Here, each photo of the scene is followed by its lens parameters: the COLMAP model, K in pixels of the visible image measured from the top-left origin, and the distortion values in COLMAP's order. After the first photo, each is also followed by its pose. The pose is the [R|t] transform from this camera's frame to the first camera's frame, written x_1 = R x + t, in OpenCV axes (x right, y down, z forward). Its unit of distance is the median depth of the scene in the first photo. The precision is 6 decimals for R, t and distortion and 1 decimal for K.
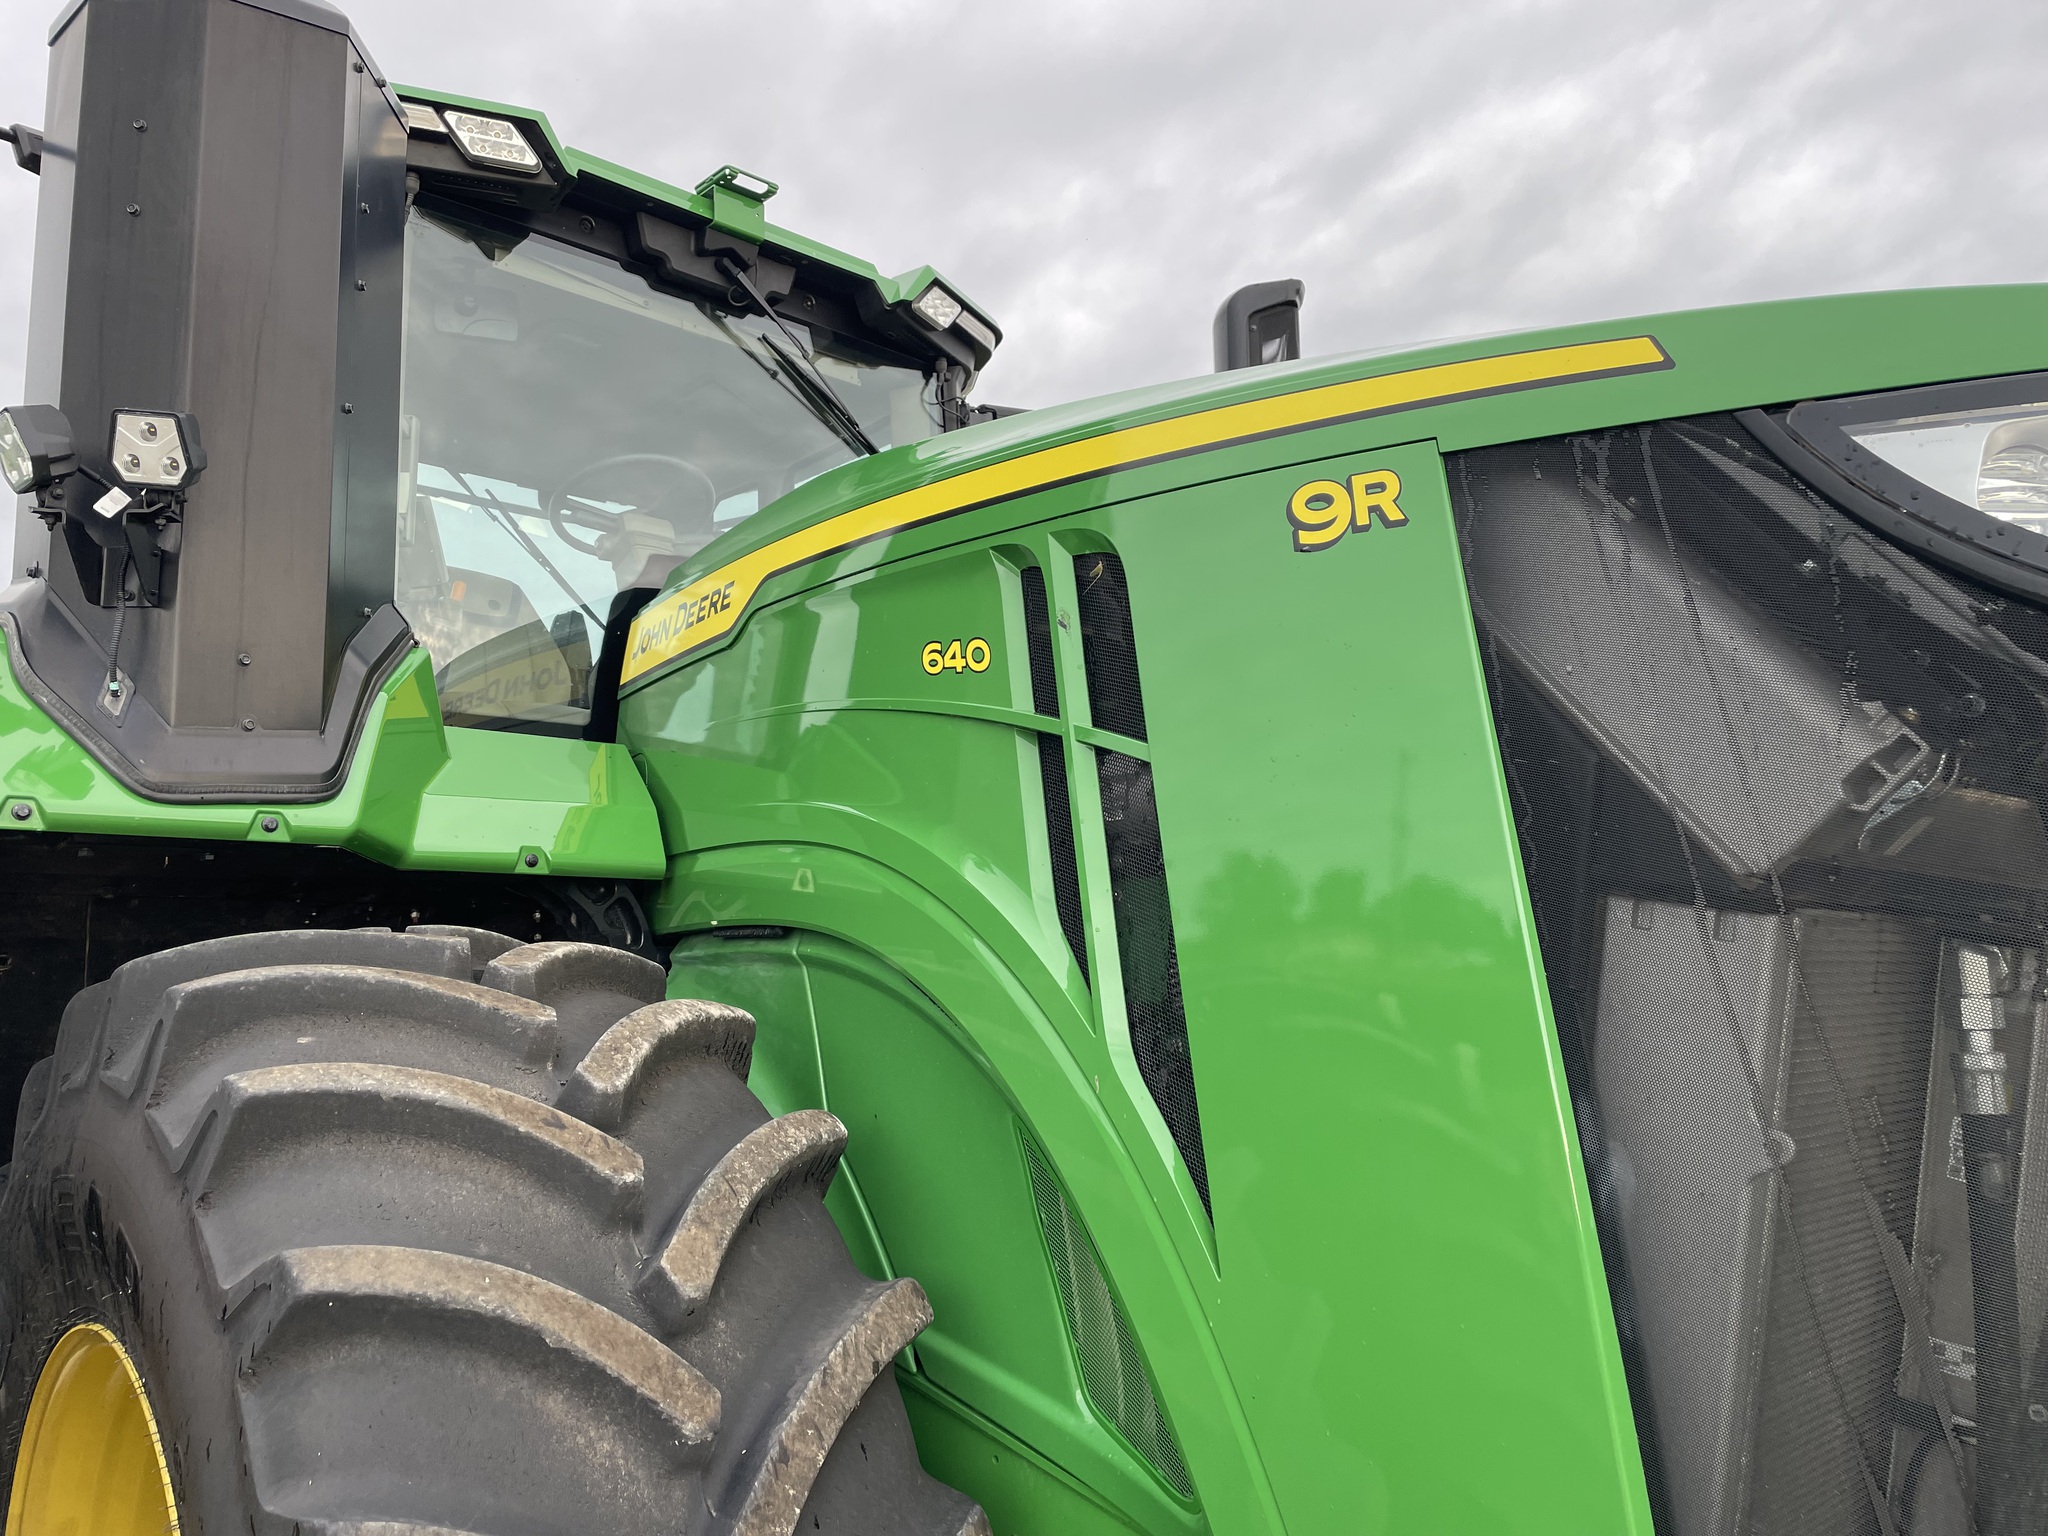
lens RADIAL K [[1556.8, 0, 1016.7], [0, 1556.8, 761.1], [0, 0, 1]] dist [0.084355, -0.113398]
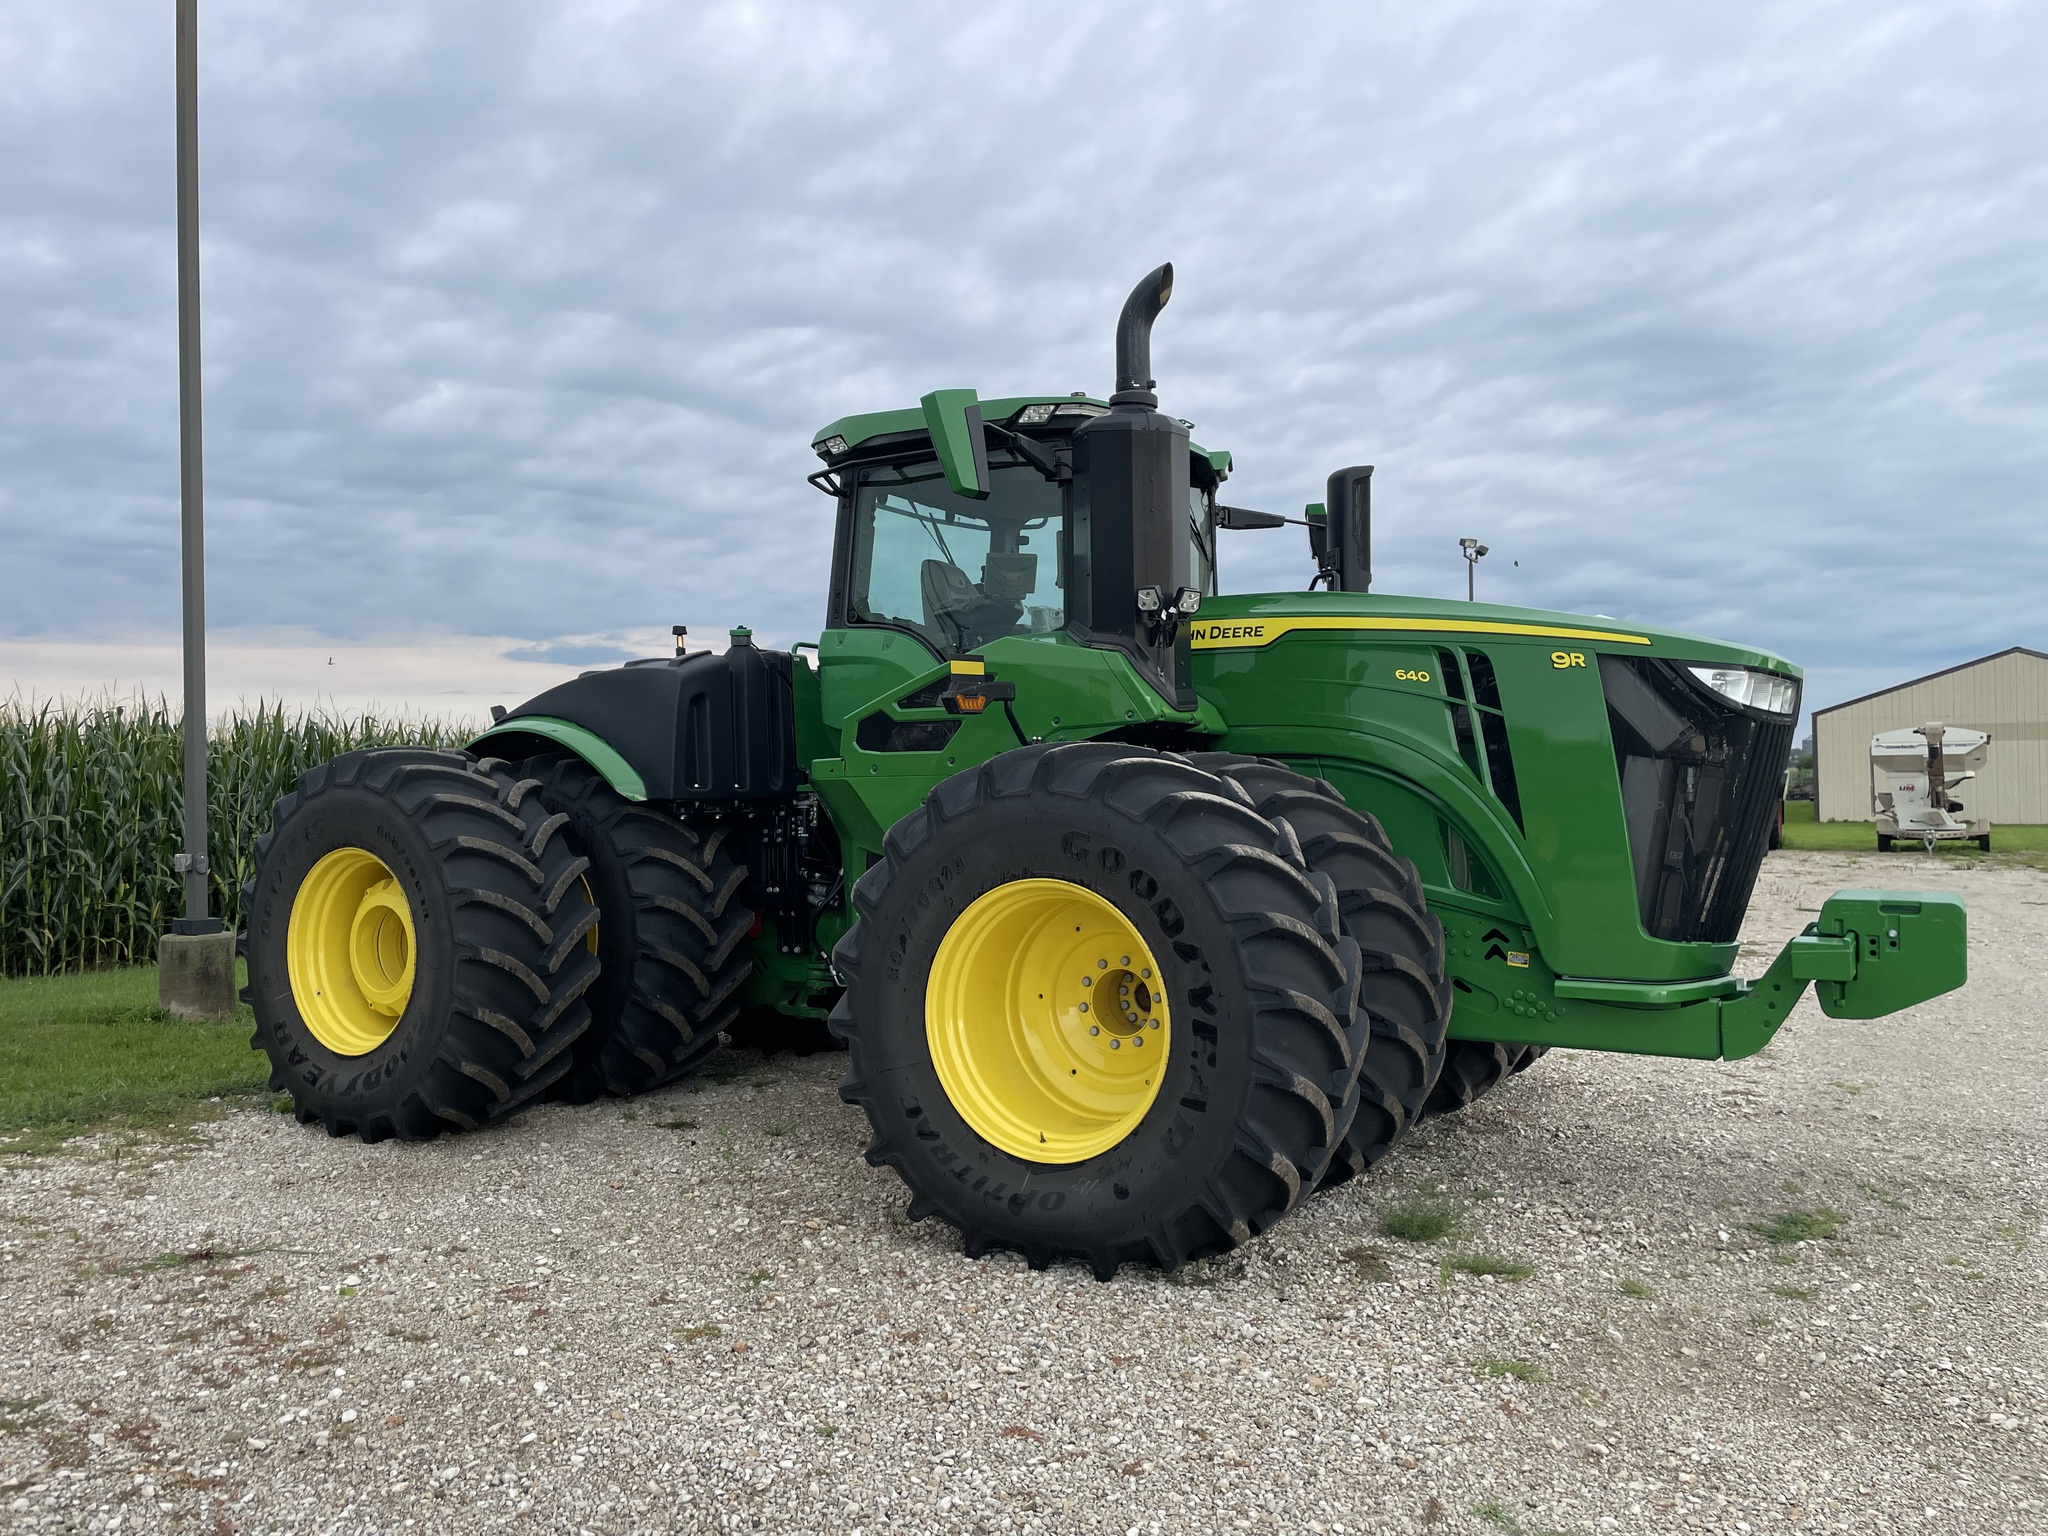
lens RADIAL K [[1546.8, 0, 1048.7], [0, 1546.8, 743.9], [0, 0, 1]] dist [0.077219, -0.111524]
pose [[0.957323, 0.024384, 0.287988, -1.626038], [-0.053757, 0.994070, 0.094528, -0.182189], [-0.283976, -0.105975, 0.952957, -1.827269]]
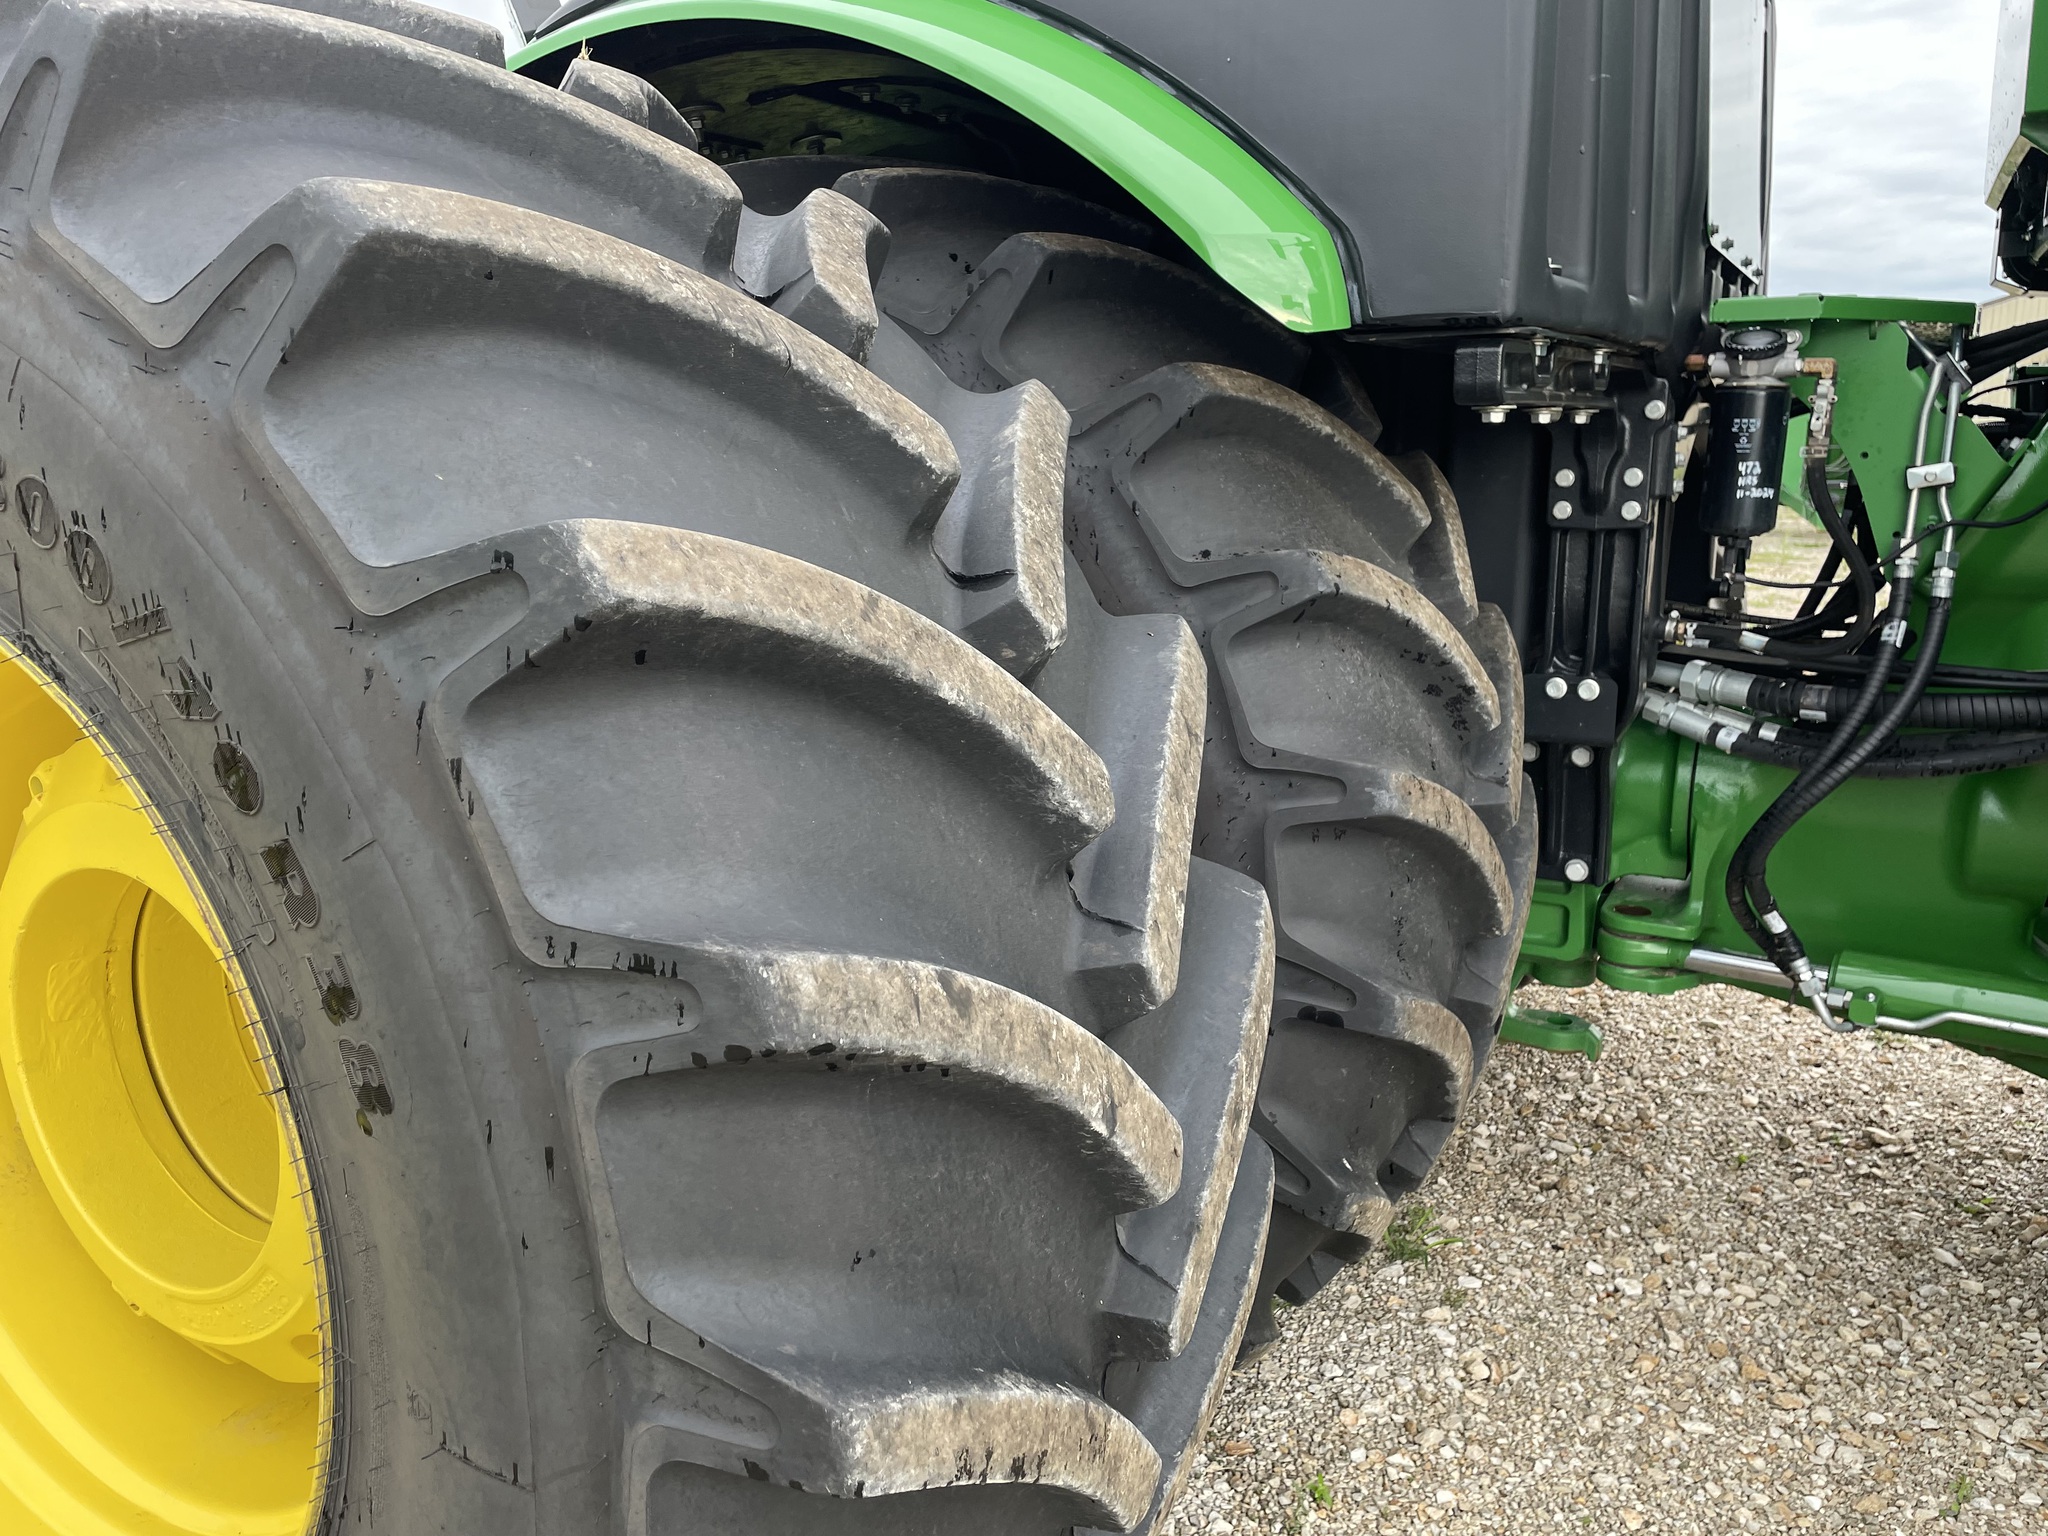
lens RADIAL K [[1556.8, 0, 1016.7], [0, 1556.8, 761.1], [0, 0, 1]] dist [0.084355, -0.113398]
pose [[0.942544, -0.052491, 0.329933, -1.899133], [-0.062542, 0.942397, 0.328599, 0.313143], [-0.328176, -0.330353, 0.884967, 1.260711]]
